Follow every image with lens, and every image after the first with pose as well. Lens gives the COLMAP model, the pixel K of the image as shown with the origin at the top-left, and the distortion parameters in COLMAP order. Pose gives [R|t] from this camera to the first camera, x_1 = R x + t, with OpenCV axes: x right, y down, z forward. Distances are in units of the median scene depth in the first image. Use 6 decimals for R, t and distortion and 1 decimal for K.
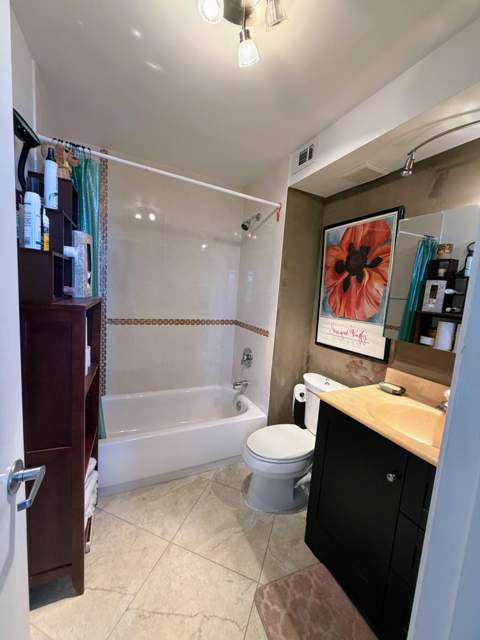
lens RADIAL K [[254.0, 0, 240.0], [0, 254.0, 320.0], [0, 0, 1]] dist [0.000093, -0.000013]
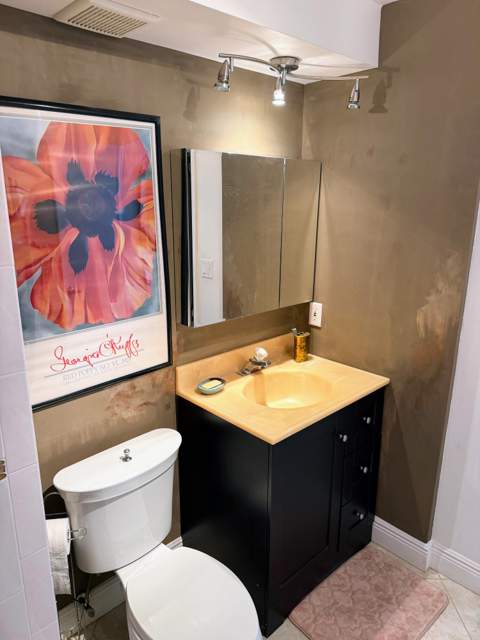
lens RADIAL K [[449.1, 0, 240.0], [0, 449.1, 320.0], [0, 0, 1]] dist [0.075792, -0.105648]
pose [[-0.314282, -0.317342, 0.894718, -0.463434], [0.089604, 0.928350, 0.360745, -0.320651], [-0.945091, 0.193546, -0.263329, 1.025677]]
